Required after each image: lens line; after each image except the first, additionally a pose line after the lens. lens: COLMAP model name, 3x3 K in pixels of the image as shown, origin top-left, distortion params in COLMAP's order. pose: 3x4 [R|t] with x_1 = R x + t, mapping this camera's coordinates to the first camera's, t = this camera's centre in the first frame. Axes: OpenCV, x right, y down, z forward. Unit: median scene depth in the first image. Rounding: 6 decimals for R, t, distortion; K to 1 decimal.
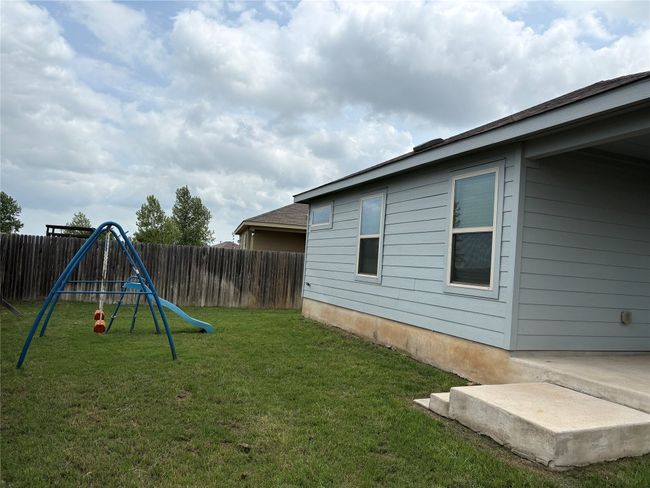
lens RADIAL K [[494.7, 0, 325.0], [0, 494.7, 244.0], [0, 0, 1]] dist [0.095311, -0.072679]
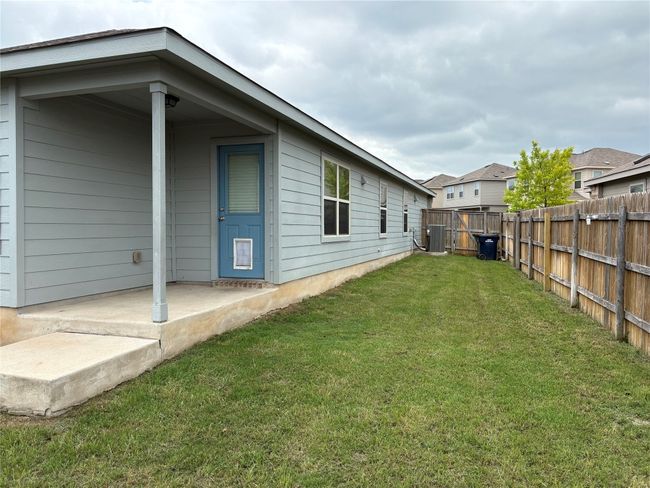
lens RADIAL K [[494.7, 0, 325.0], [0, 494.7, 244.0], [0, 0, 1]] dist [0.095311, -0.072679]
pose [[0.706328, -0.098162, 0.701045, 0.157244], [0.026404, 0.993303, 0.112481, 0.005865], [-0.707392, -0.060938, 0.704190, -0.069430]]
